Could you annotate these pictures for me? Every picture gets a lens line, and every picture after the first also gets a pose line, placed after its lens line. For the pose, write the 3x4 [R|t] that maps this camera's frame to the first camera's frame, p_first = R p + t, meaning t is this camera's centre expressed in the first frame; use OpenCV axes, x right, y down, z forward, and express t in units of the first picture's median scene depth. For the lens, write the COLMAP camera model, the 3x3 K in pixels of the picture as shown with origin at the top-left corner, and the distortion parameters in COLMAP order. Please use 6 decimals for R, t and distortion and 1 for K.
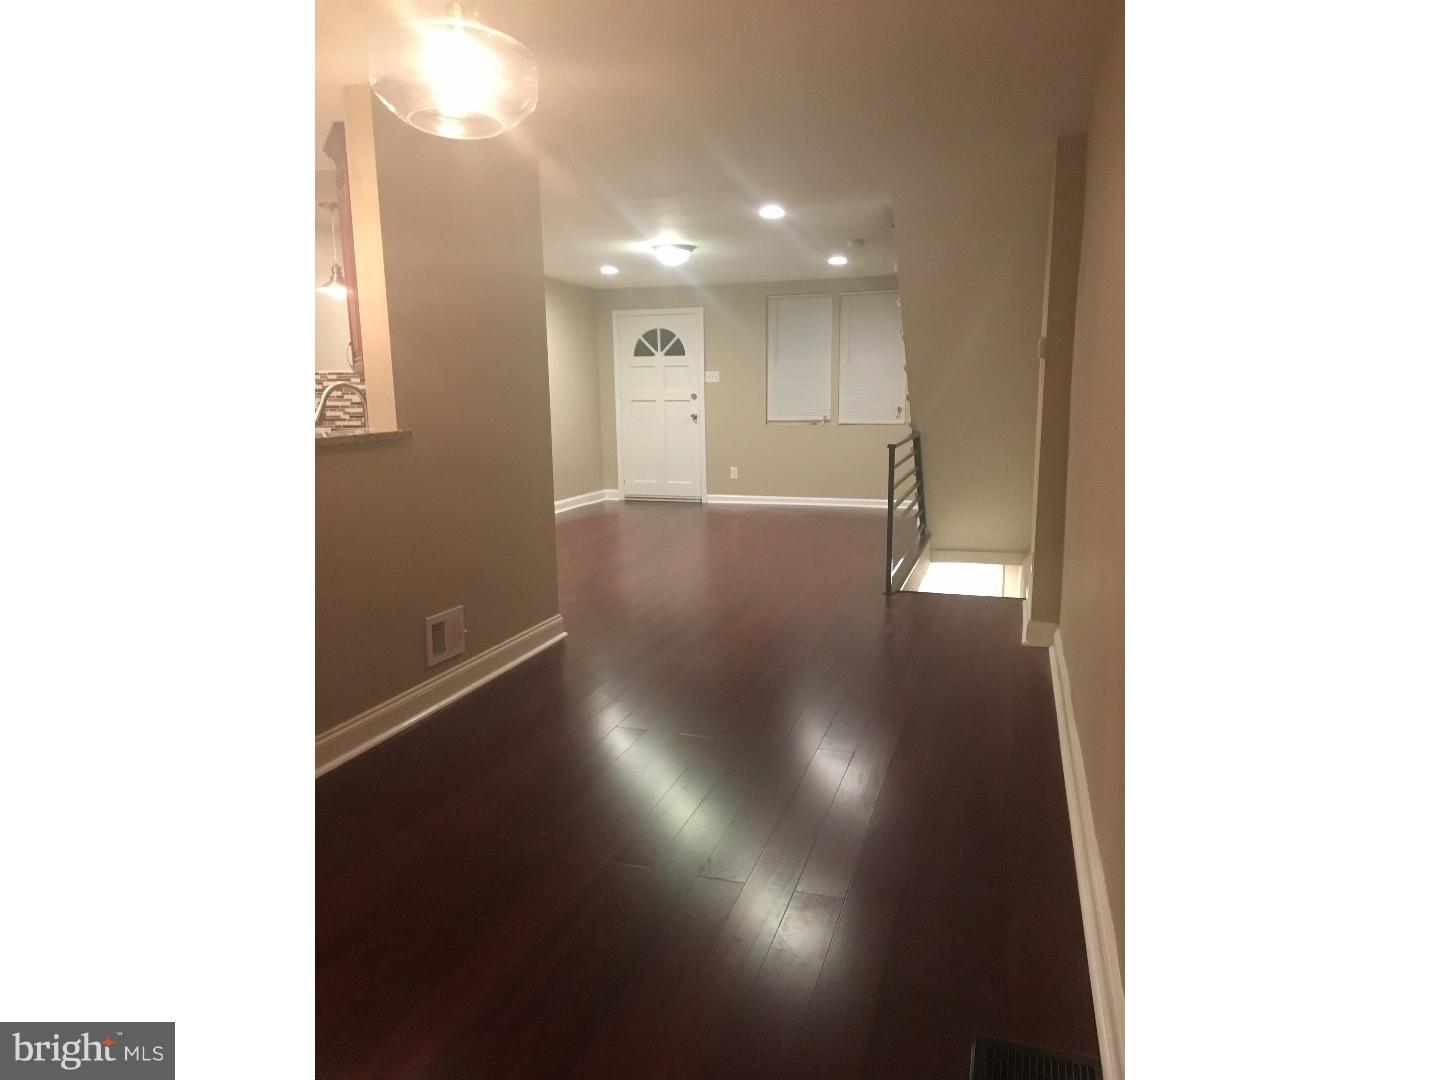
lens RADIAL K [[900.1, 0, 726.7], [0, 900.1, 545.6], [0, 0, 1]] dist [0.043887, -0.000921]
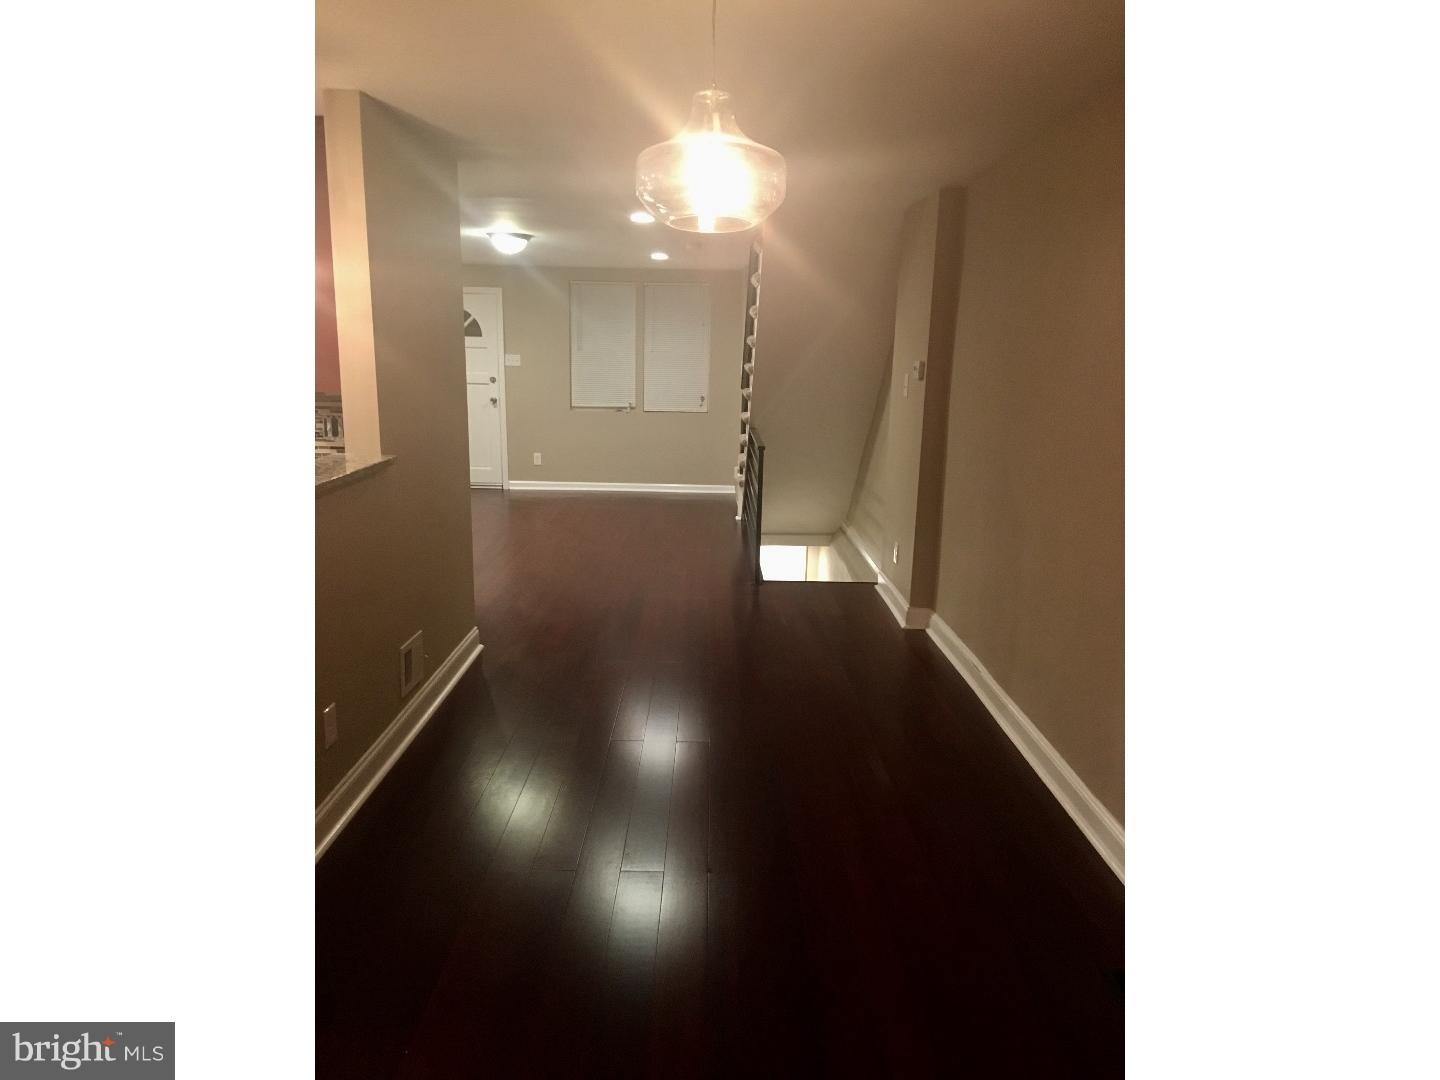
lens RADIAL K [[904.3, 0, 725.0], [0, 904.3, 547.3], [0, 0, 1]] dist [0.009828, 0.000600]
pose [[0.947802, -0.035453, 0.316881, -0.126050], [0.022753, 0.998786, 0.043689, -0.024865], [-0.318045, -0.034198, 0.947459, -0.006555]]
